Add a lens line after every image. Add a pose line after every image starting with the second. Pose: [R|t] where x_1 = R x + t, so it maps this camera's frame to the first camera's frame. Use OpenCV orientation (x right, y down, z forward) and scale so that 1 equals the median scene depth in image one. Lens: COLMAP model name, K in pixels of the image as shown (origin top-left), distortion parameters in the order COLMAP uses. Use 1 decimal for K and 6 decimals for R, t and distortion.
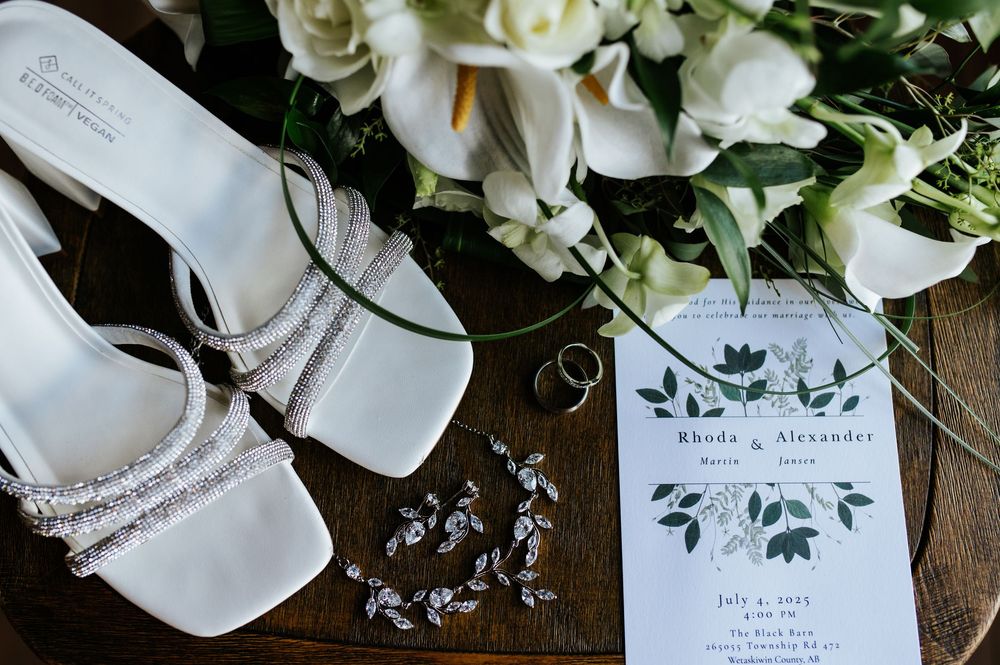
lens RADIAL K [[1206.0, 0, 497.3], [0, 1206.0, 338.9], [0, 0, 1]] dist [-0.073508, 0.000000]
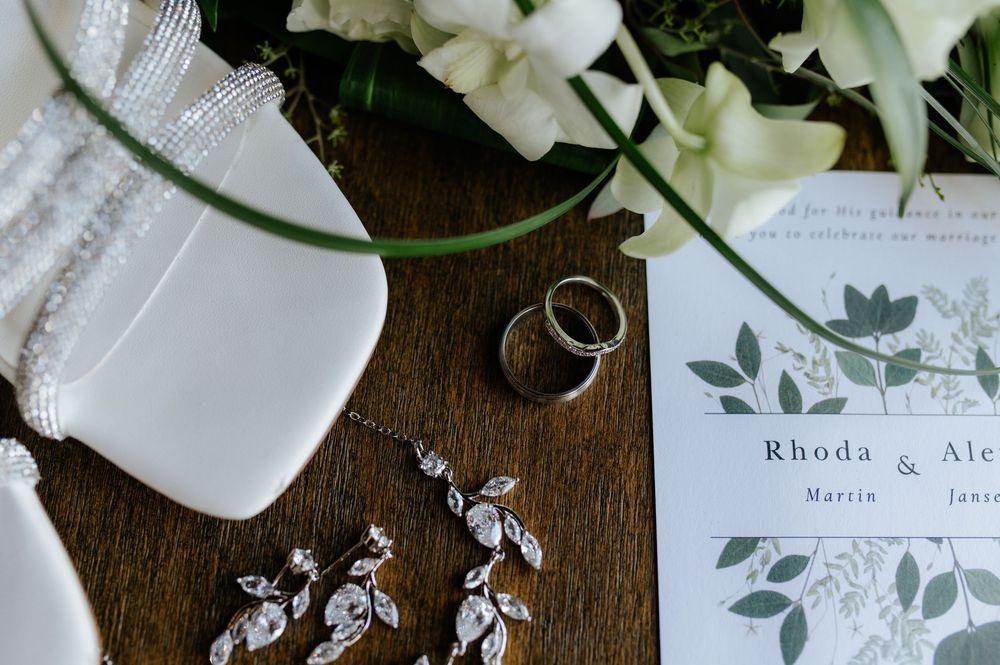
lens RADIAL K [[1206.0, 0, 501.1], [0, 1206.0, 323.8], [0, 0, 1]] dist [-0.073508, 0.000000]
pose [[0.999673, 0.017594, 0.018546, 0.020841], [-0.017070, 0.999460, -0.028062, 0.042515], [-0.019029, 0.027737, 0.999434, 0.465095]]
